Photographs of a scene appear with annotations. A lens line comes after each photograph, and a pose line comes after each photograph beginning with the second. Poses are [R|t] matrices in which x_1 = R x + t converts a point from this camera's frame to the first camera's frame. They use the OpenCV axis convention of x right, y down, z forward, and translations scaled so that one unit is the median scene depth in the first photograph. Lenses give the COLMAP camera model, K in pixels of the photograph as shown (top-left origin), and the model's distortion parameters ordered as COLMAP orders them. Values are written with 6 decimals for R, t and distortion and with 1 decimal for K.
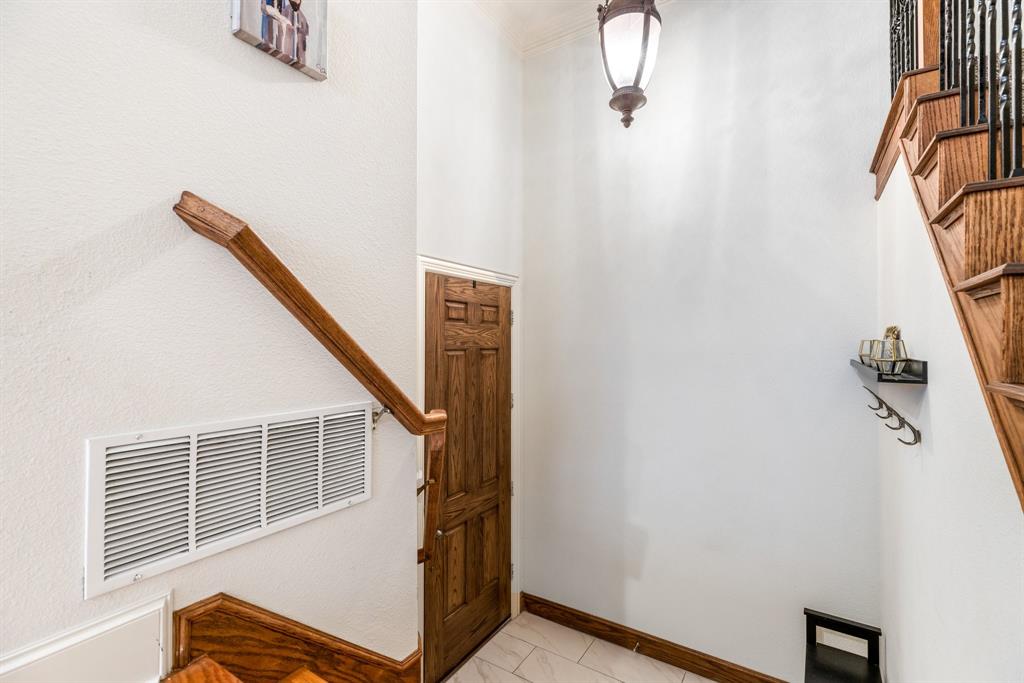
lens RADIAL K [[456.8, 0, 517.2], [0, 456.8, 341.0], [0, 0, 1]] dist [-0.000238, 0.000153]
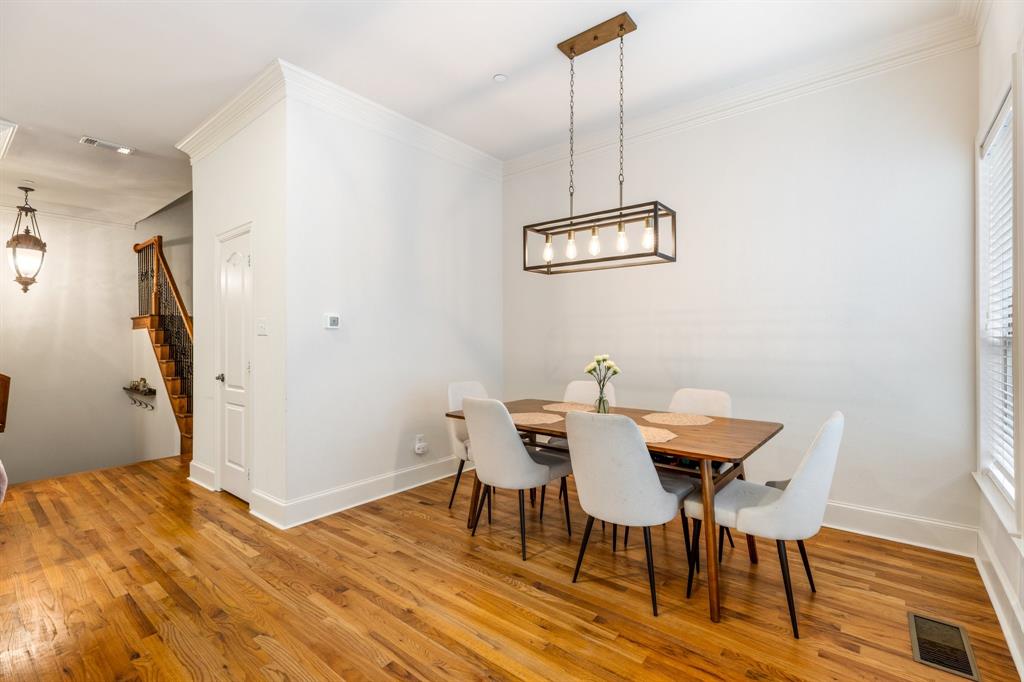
lens RADIAL K [[463.8, 0, 518.7], [0, 463.8, 339.1], [0, 0, 1]] dist [0.006534, 0.001275]
pose [[0.123173, 0.004280, 0.992376, -1.814748], [-0.000408, 0.999991, -0.004262, -0.246838], [-0.992385, 0.000120, 0.123173, -1.751345]]
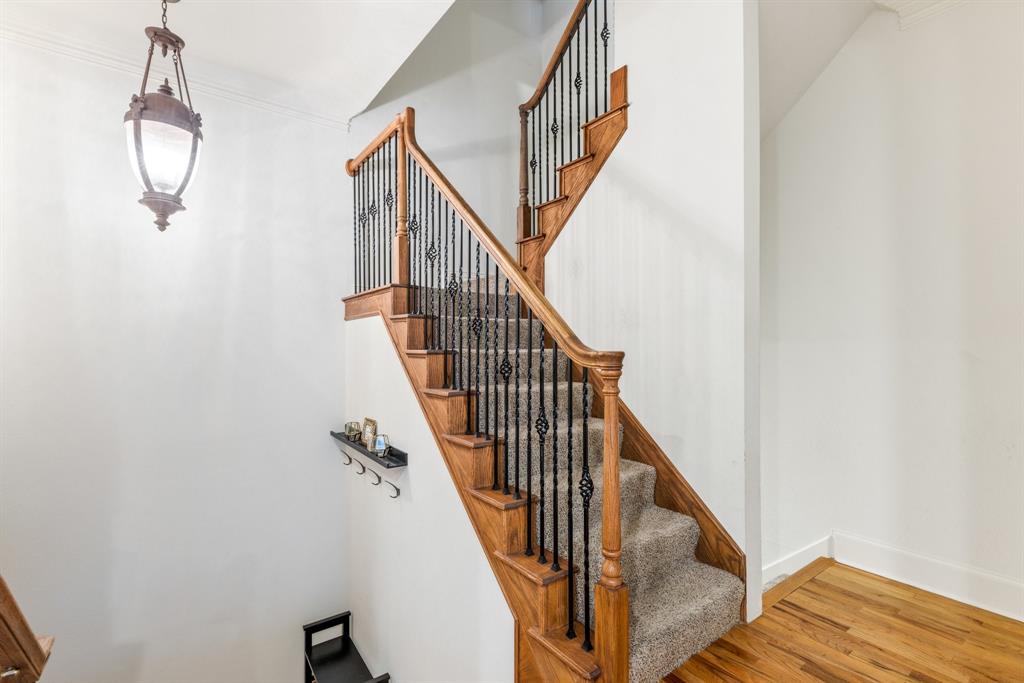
lens RADIAL K [[463.8, 0, 518.7], [0, 463.8, 339.6], [0, 0, 1]] dist [0.006534, 0.001275]
pose [[0.350859, 0.007486, 0.936398, -0.438365], [-0.004372, 0.999970, -0.006356, -0.248138], [-0.936418, -0.001864, 0.350881, -0.055344]]
